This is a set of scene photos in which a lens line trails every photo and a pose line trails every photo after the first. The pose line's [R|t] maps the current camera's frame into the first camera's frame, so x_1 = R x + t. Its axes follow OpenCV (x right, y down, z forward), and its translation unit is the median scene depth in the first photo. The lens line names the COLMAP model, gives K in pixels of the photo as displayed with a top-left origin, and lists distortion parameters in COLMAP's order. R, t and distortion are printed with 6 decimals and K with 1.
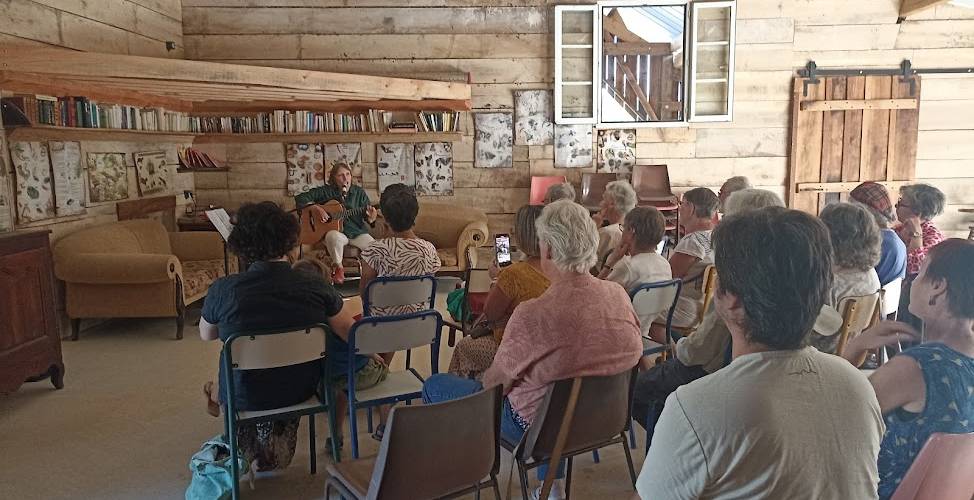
lens RADIAL K [[769.7, 0, 486.8], [0, 769.7, 228.7], [0, 0, 1]] dist [0.024296, -0.003925]
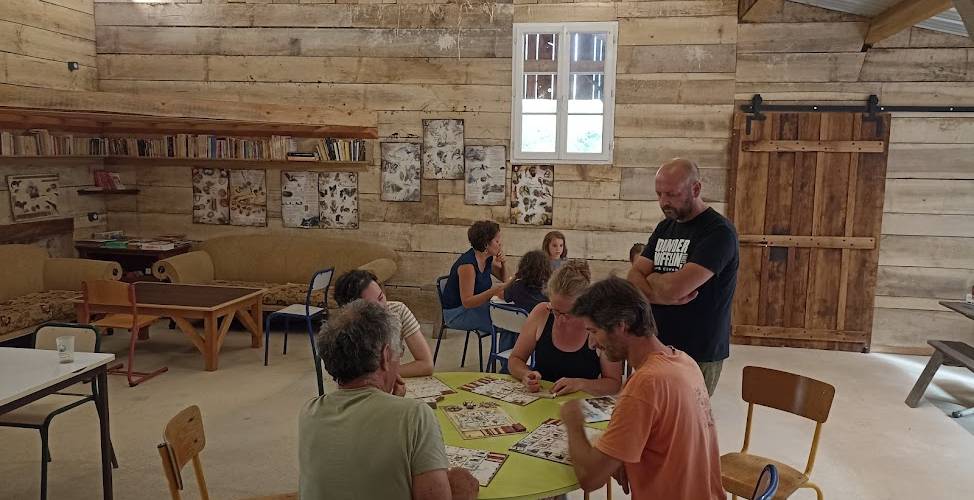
lens RADIAL K [[769.7, 0, 486.8], [0, 769.7, 228.7], [0, 0, 1]] dist [0.024296, -0.003925]
pose [[0.987729, 0.045387, -0.149434, 0.254086], [-0.046217, 0.998929, -0.002082, -0.049912], [0.149179, 0.008962, 0.988770, 0.102398]]
